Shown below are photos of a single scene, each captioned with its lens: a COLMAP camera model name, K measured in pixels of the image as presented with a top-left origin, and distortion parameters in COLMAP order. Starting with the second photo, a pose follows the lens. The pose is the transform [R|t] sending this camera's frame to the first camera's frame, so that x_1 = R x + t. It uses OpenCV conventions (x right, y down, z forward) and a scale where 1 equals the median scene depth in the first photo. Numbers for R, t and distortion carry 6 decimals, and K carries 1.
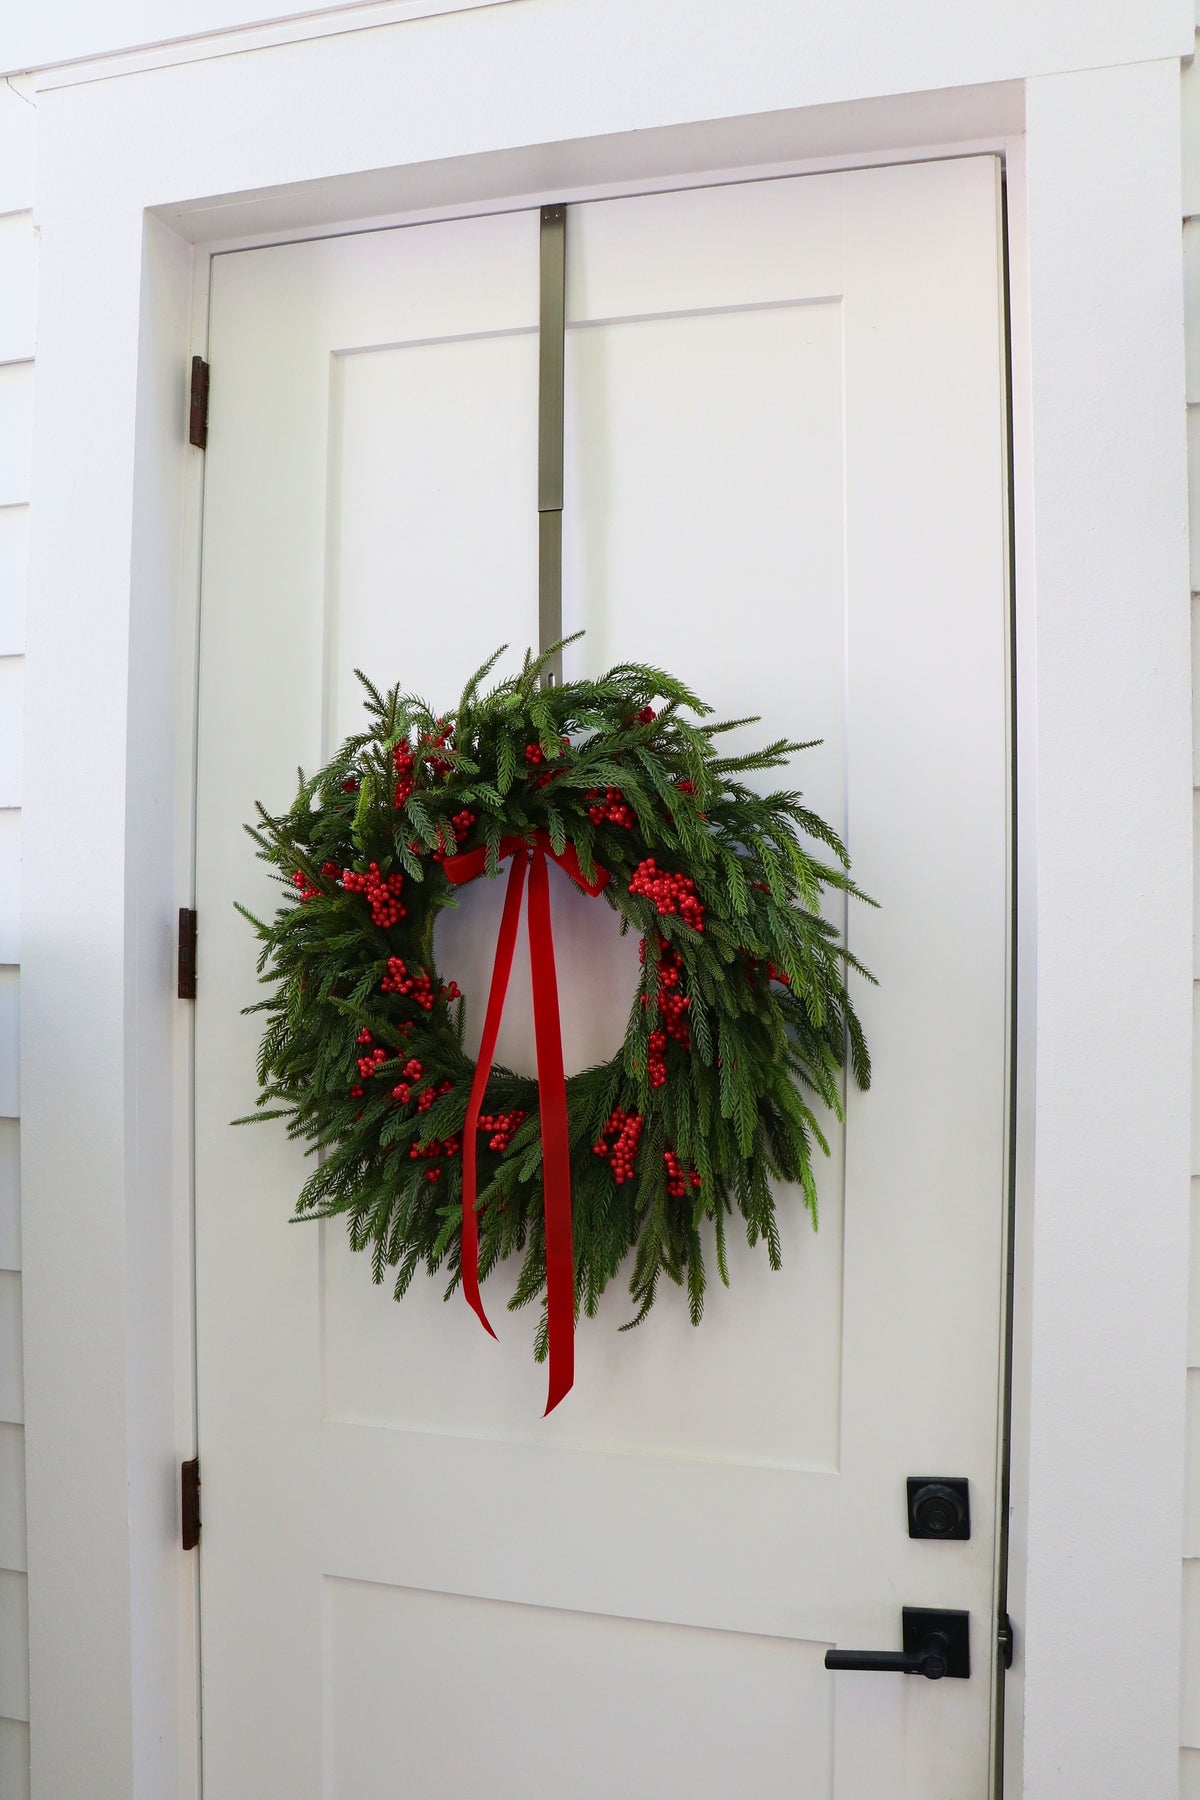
lens RADIAL K [[1546.6, 0, 593.8], [0, 1546.6, 909.1], [0, 0, 1]] dist [-0.175402, 0.158995]
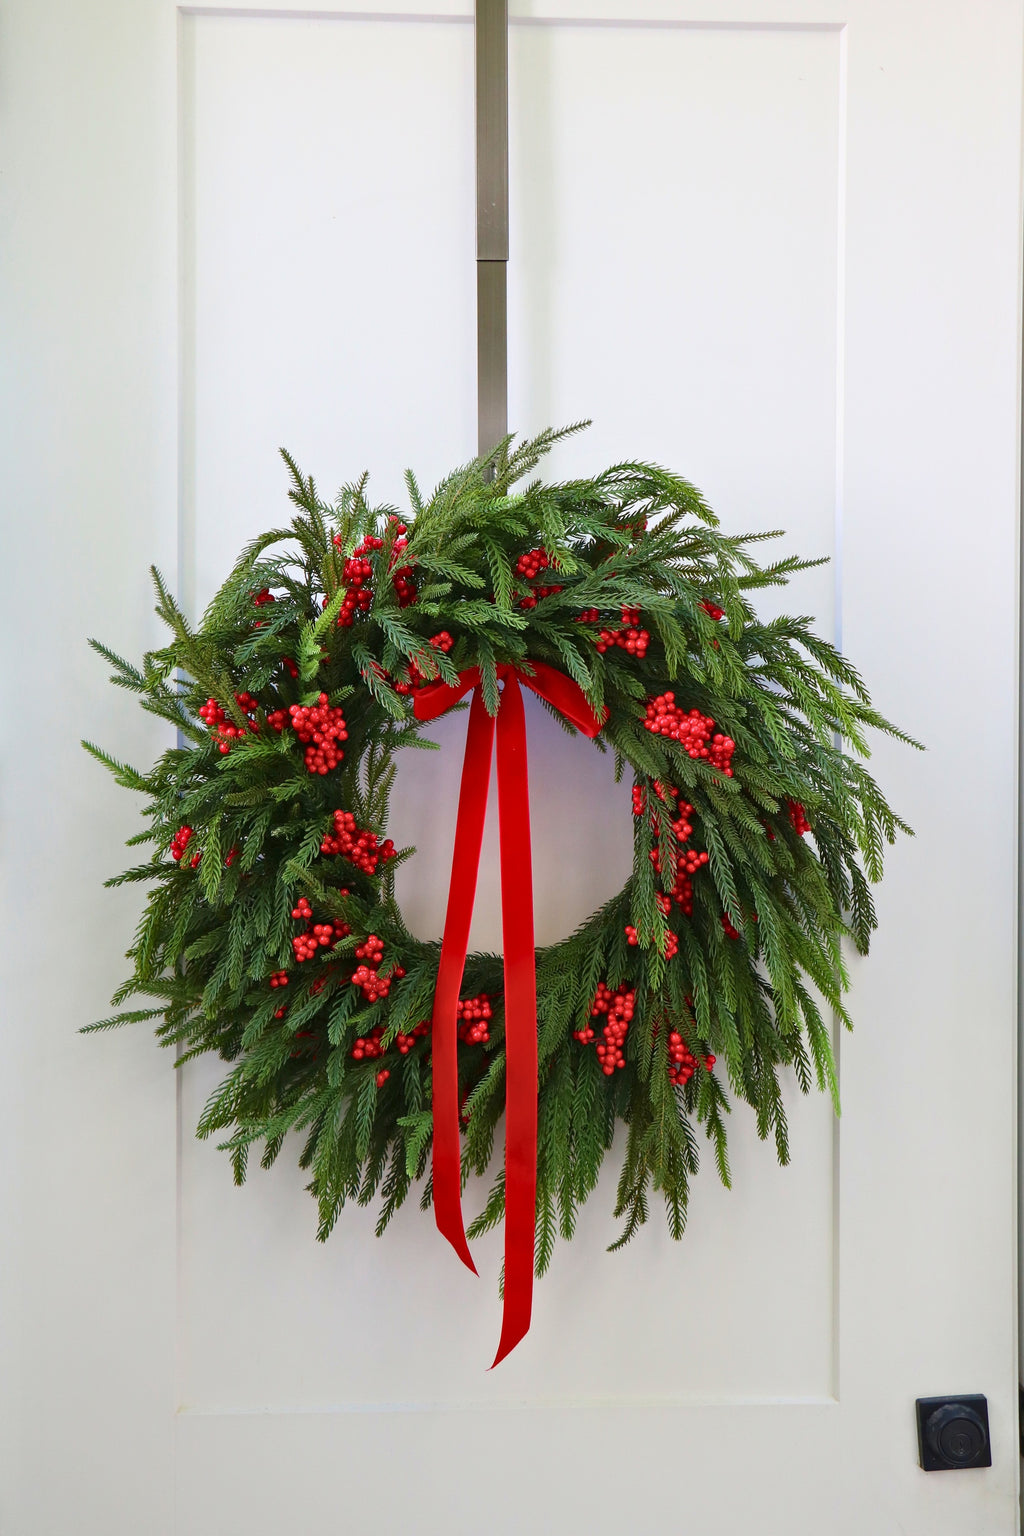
lens RADIAL K [[2198.0, 0, 511.2], [0, 2198.0, 787.4], [0, 0, 1]] dist [0.016799, 0.131406]
pose [[0.938367, -0.007823, 0.345551, -0.450575], [-0.000891, 0.999686, 0.025052, -0.010198], [-0.345639, -0.023816, 0.938065, -0.114449]]
